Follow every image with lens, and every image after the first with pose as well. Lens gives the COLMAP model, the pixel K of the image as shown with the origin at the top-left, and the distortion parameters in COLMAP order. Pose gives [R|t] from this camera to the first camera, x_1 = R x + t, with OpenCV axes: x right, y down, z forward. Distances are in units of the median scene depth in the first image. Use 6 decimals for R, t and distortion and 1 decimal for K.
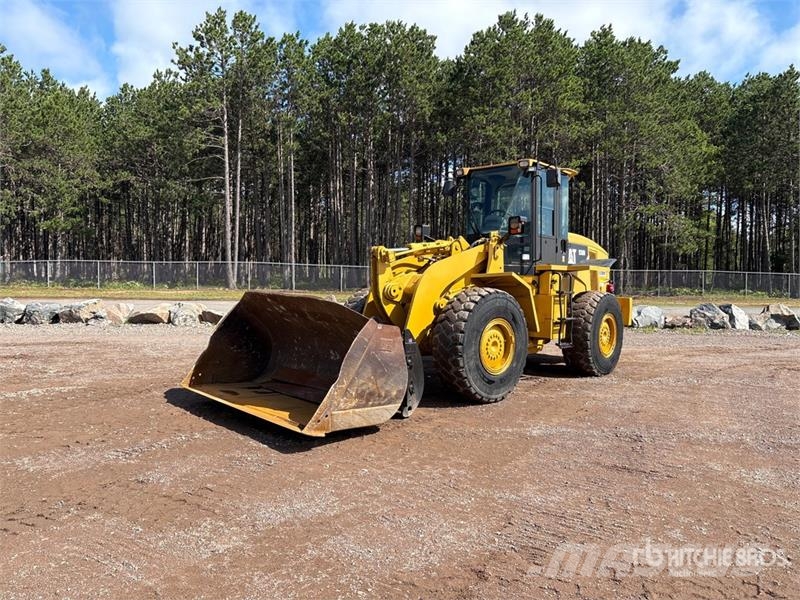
lens RADIAL K [[615.1, 0, 400.0], [0, 615.1, 300.0], [0, 0, 1]] dist [0.016459, -0.001019]
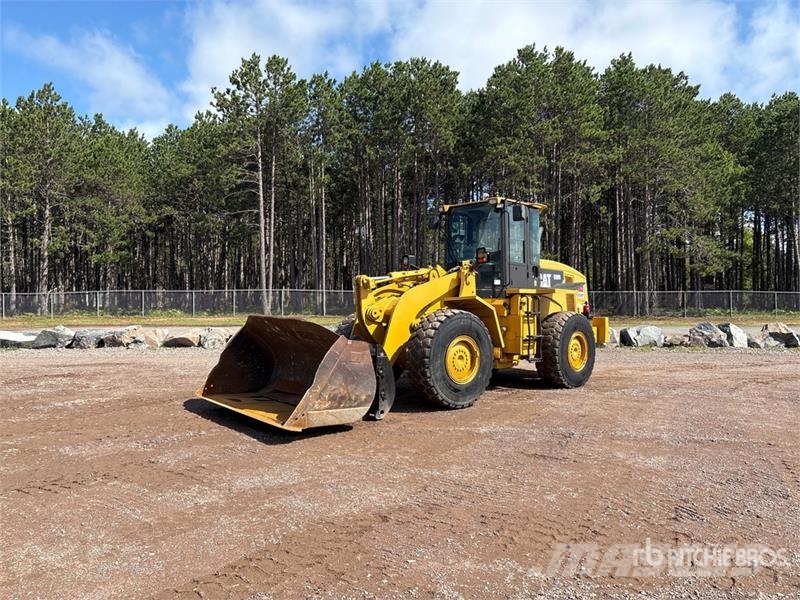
lens RADIAL K [[615.1, 0, 400.0], [0, 615.1, 300.0], [0, 0, 1]] dist [0.016459, -0.001019]
pose [[0.997796, -0.014638, -0.064717, 0.051378], [0.011979, 0.999076, -0.041280, 0.003977], [0.065261, 0.040414, 0.997049, -0.073844]]
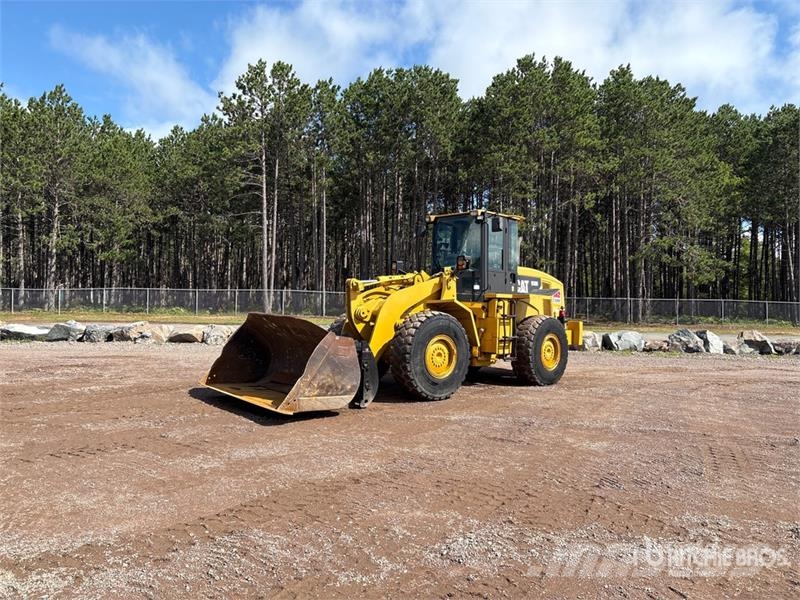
lens RADIAL K [[615.1, 0, 395.9], [0, 615.1, 303.9], [0, 0, 1]] dist [0.014009, 0.002553]
pose [[0.997252, 0.004546, -0.073941, 0.069929], [-0.007469, 0.999200, -0.039300, 0.007239], [0.073703, 0.039744, 0.996488, -0.127848]]
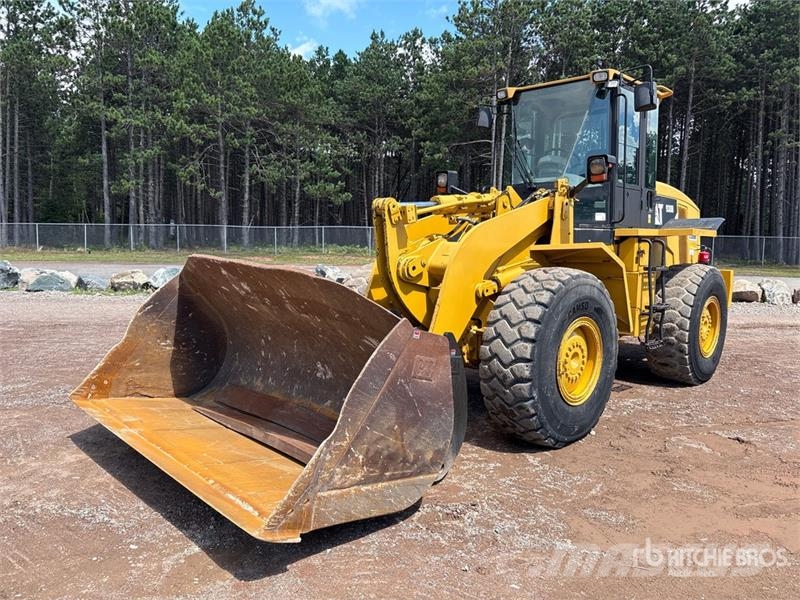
lens RADIAL K [[672.0, 0, 423.2], [0, 672.0, 298.7], [0, 0, 1]] dist [0.226882, 0.001146]
pose [[0.998658, 0.008153, 0.051147, -0.016945], [-0.011484, 0.997807, 0.065184, -0.013627], [-0.050504, -0.065684, 0.996562, 0.127630]]
